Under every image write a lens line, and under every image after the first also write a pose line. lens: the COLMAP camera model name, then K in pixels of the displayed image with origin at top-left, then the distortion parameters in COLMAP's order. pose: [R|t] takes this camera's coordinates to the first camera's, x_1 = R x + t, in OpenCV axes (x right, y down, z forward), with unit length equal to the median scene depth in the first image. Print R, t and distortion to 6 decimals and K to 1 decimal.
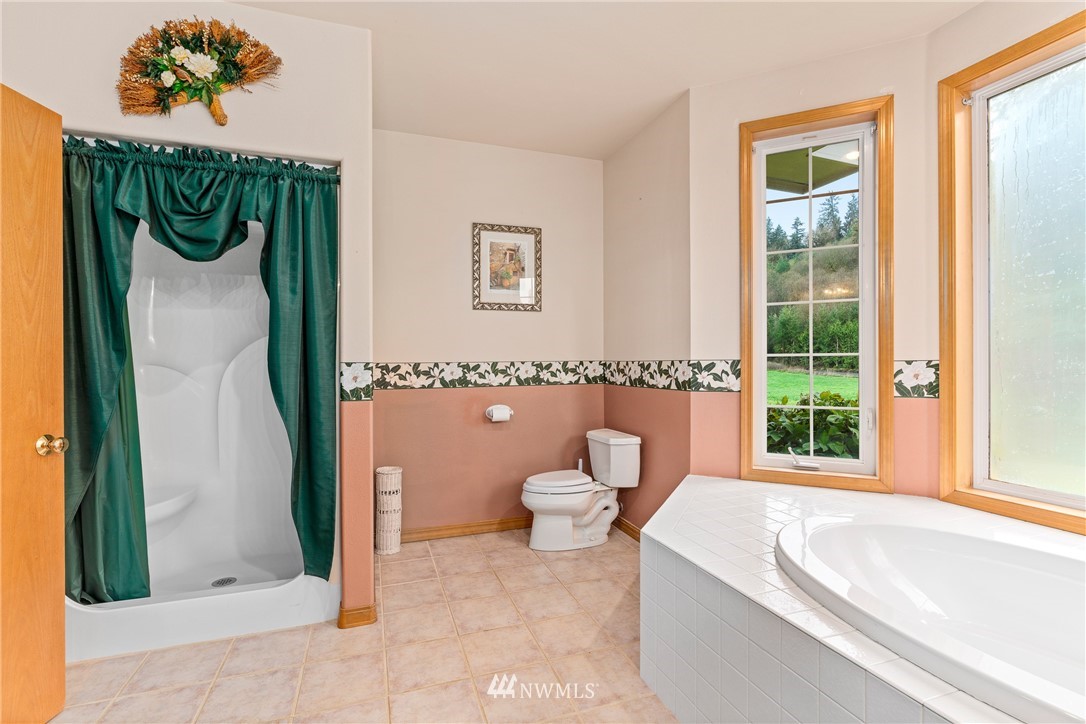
lens RADIAL K [[491.7, 0, 540.3], [0, 491.7, 362.3], [0, 0, 1]] dist [-0.010260, 0.001463]
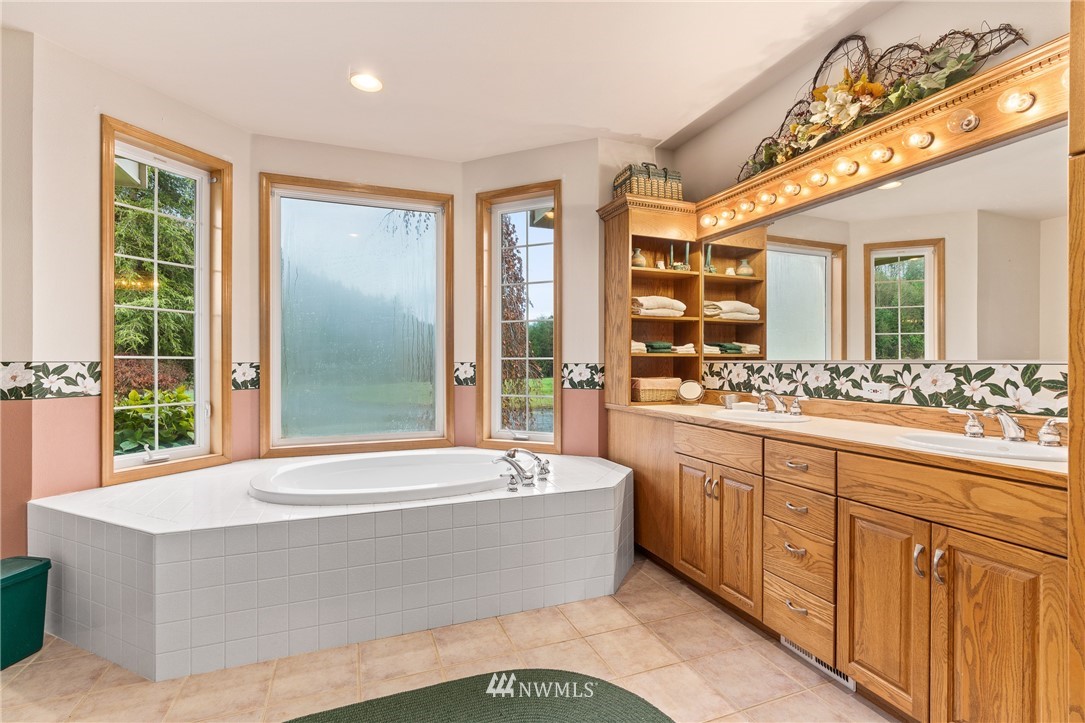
lens RADIAL K [[491.3, 0, 539.4], [0, 491.3, 361.2], [0, 0, 1]] dist [-0.010260, 0.001463]
pose [[-0.033532, 0.003659, 0.999431, -0.563695], [-0.001770, 0.999992, -0.003720, -0.004048], [-0.999436, -0.001894, -0.033526, 0.178689]]
